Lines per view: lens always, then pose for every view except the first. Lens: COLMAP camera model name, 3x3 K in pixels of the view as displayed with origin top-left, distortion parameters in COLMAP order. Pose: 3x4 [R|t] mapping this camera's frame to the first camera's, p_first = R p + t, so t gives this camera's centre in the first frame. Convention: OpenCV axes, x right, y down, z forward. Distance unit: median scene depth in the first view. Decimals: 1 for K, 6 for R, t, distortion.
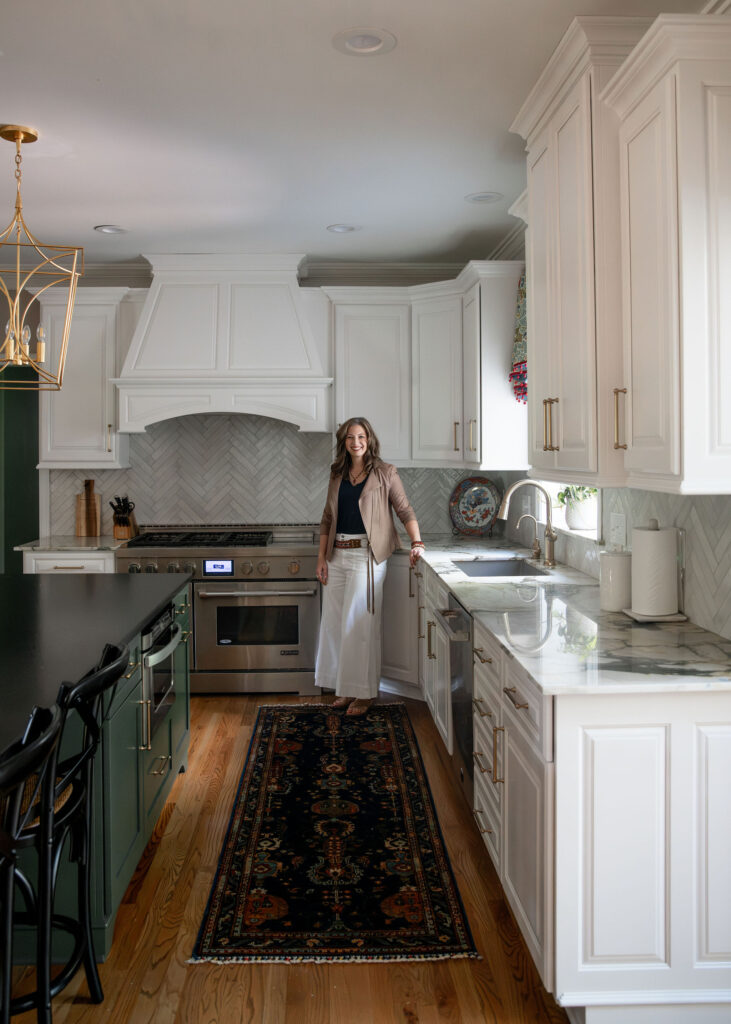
lens RADIAL K [[855.9, 0, 361.1], [0, 855.9, 459.5], [0, 0, 1]] dist [-0.010432, 0.004801]
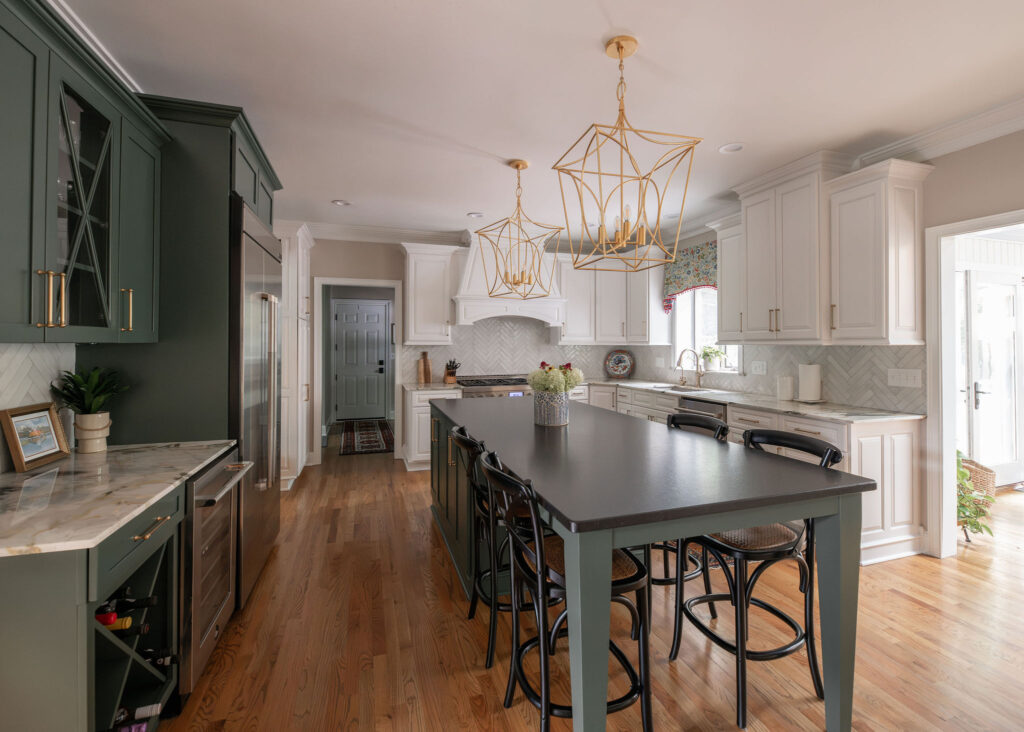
lens RADIAL K [[470.6, 0, 530.2], [0, 470.6, 347.7], [0, 0, 1]] dist [-0.000151, 0.000184]
pose [[0.955388, 0.000961, 0.295351, -0.419800], [0.000663, 0.999985, -0.005396, 0.022007], [-0.295352, 0.005351, 0.955373, -0.015756]]
